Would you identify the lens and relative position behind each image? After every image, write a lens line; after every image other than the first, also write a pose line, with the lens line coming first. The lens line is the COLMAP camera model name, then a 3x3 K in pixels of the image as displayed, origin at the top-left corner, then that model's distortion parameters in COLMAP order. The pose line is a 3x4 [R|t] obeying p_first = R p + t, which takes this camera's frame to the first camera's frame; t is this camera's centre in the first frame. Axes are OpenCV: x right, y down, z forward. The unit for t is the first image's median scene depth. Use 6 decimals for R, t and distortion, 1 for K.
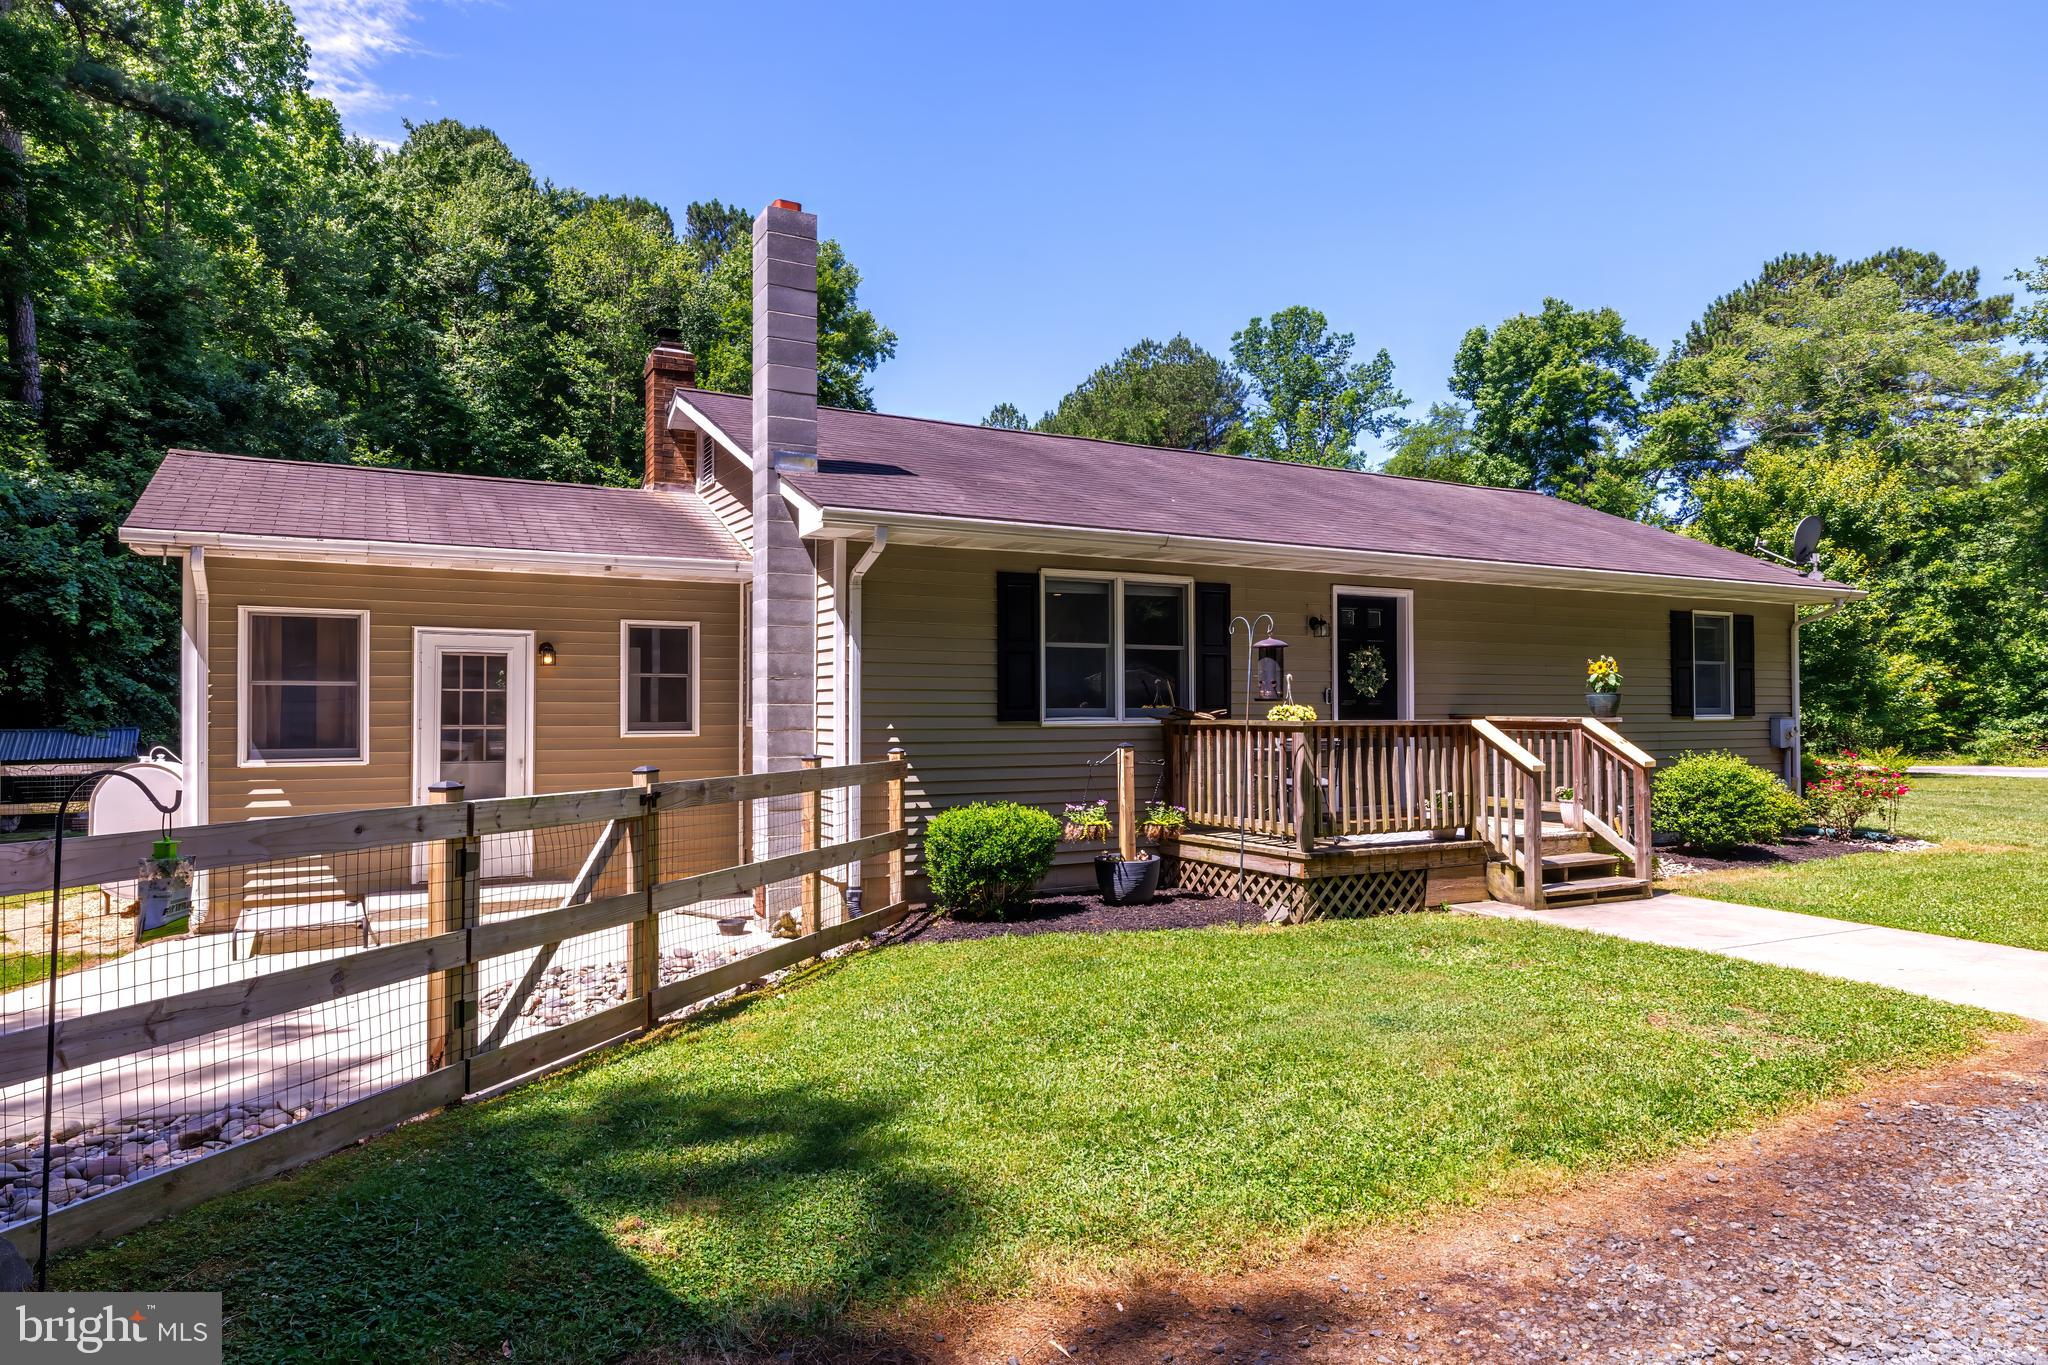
lens RADIAL K [[1420.0, 0, 987.0], [0, 1420.0, 675.4], [0, 0, 1]] dist [-0.006888, 0.006727]
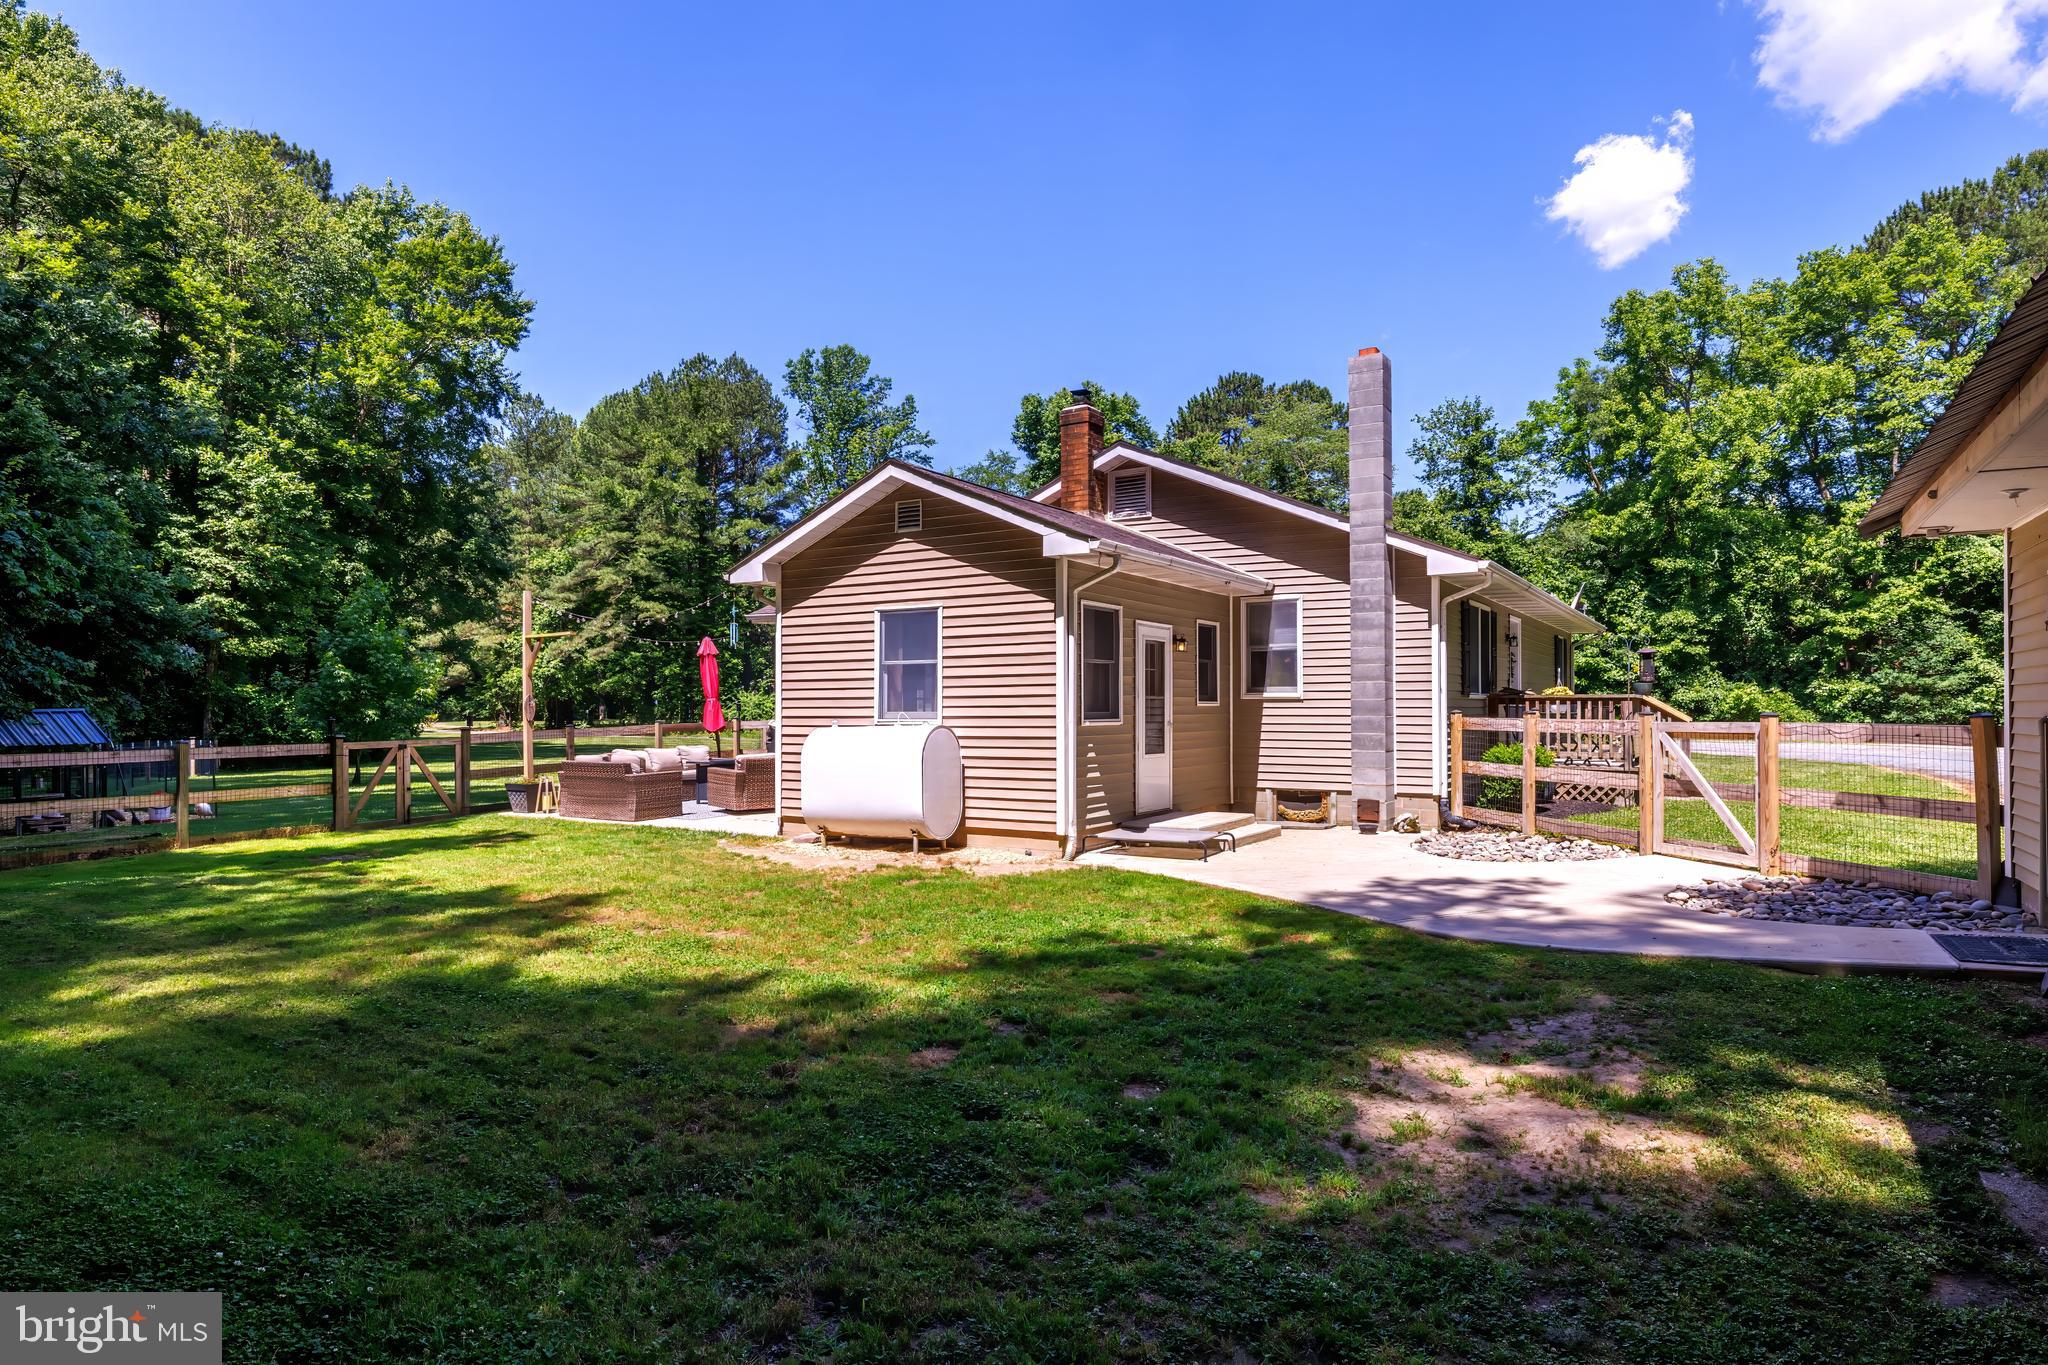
lens RADIAL K [[1420.0, 0, 987.0], [0, 1420.0, 675.4], [0, 0, 1]] dist [-0.006888, 0.006727]
pose [[0.823787, 0.018569, 0.566596, -1.177545], [-0.018630, 0.999810, -0.005680, 0.025598], [-0.566594, -0.005876, 0.823976, 0.000177]]
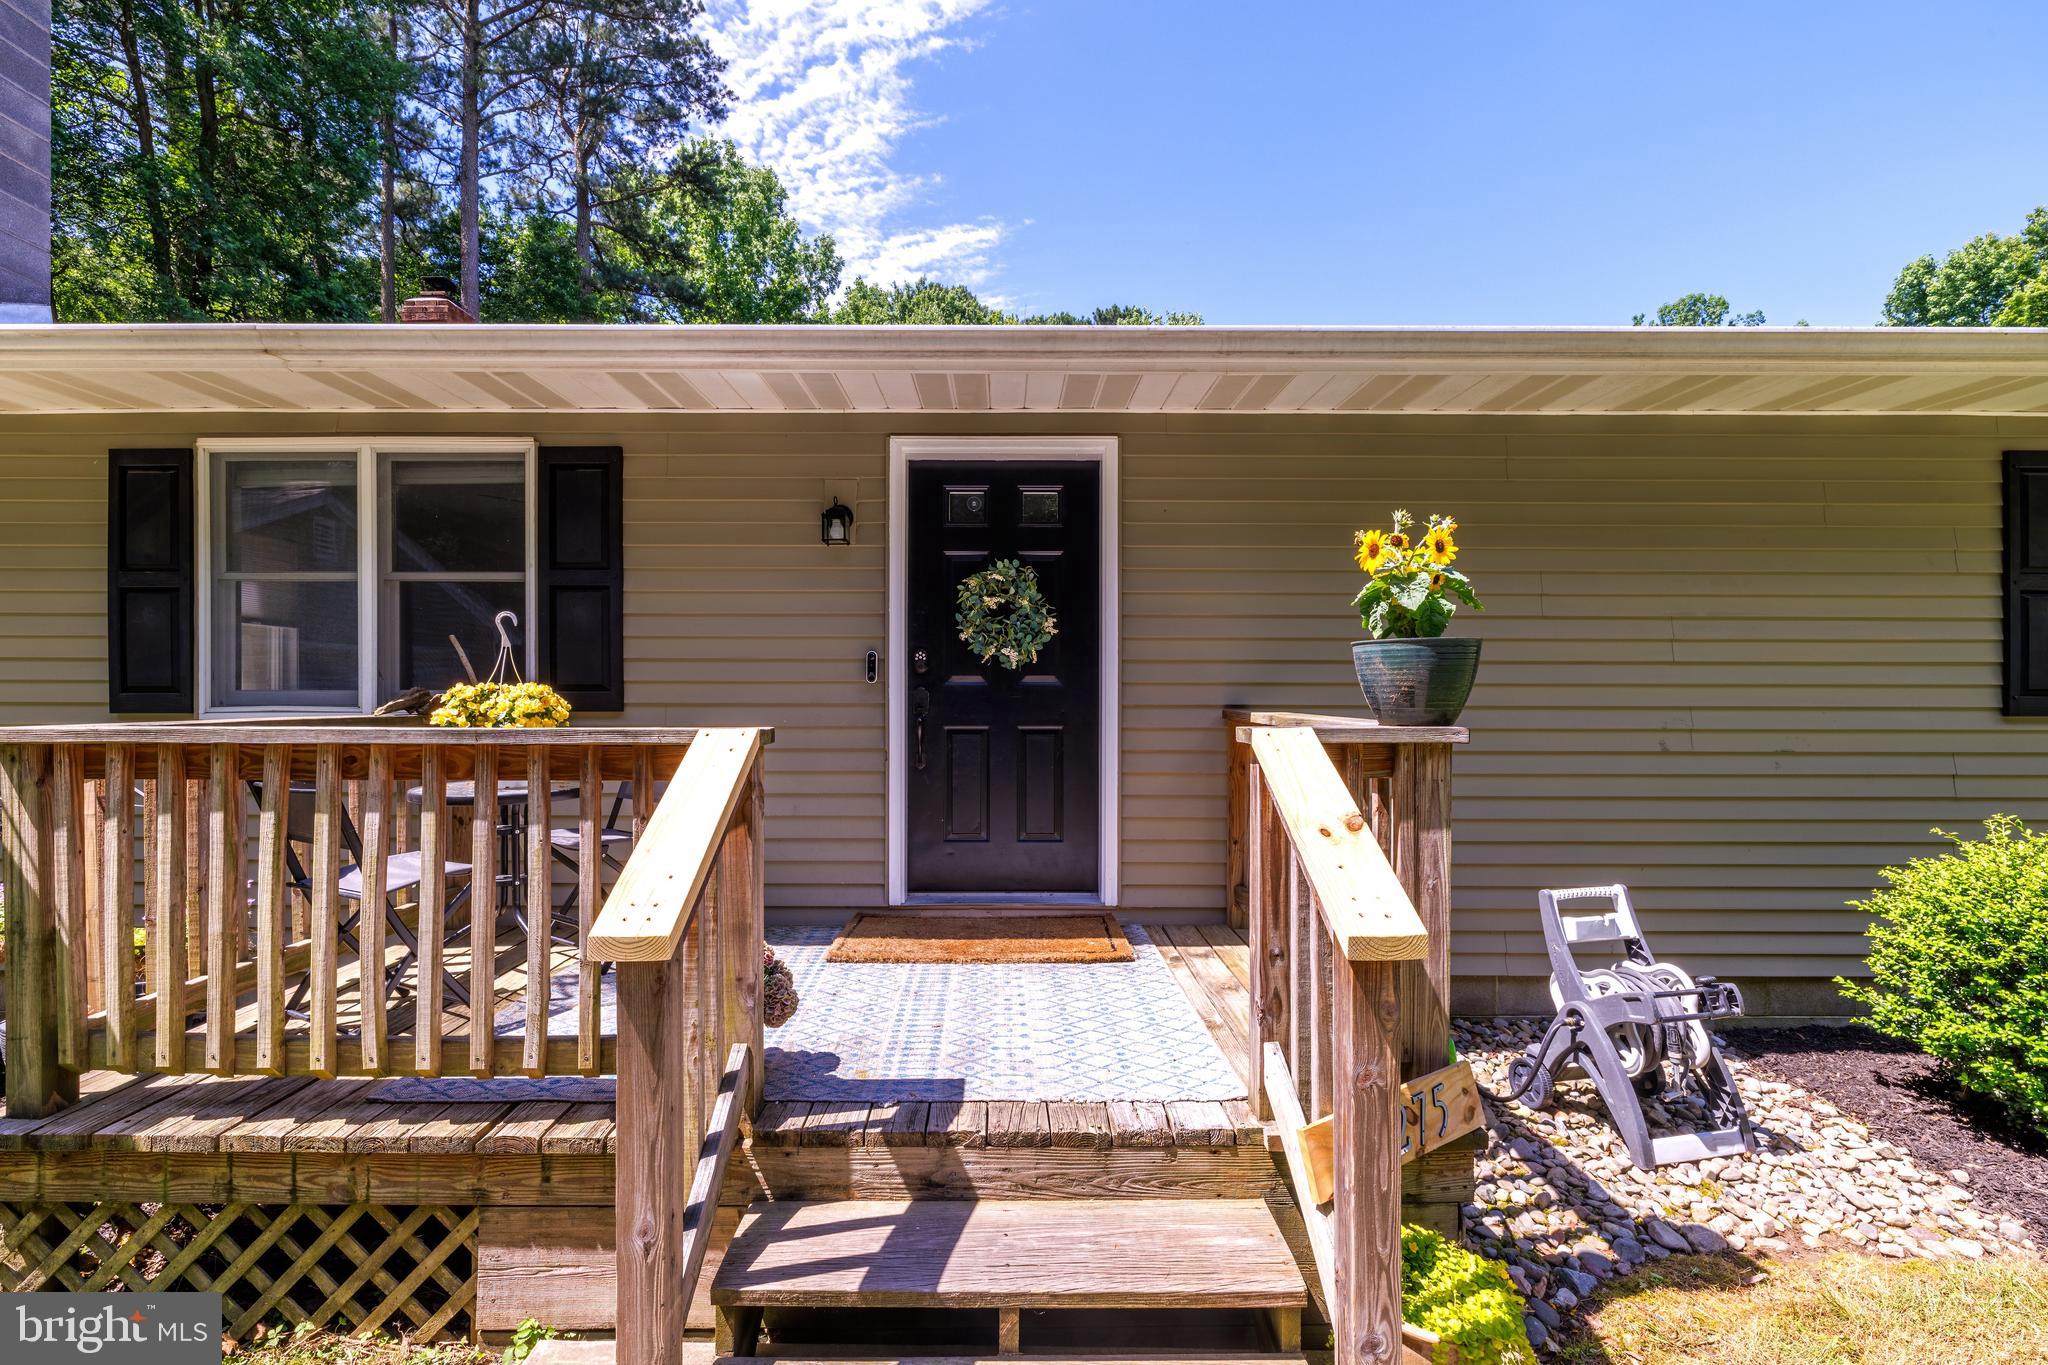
lens RADIAL K [[888.5, 0, 1012.0], [0, 888.5, 682.7], [0, 0, 1]] dist [-0.000468, 0.000101]
pose [[0.863808, -0.003140, -0.503811, 0.456898], [0.008122, 0.999937, 0.007692, 0.019303], [0.503755, -0.010736, 0.863780, 0.798972]]
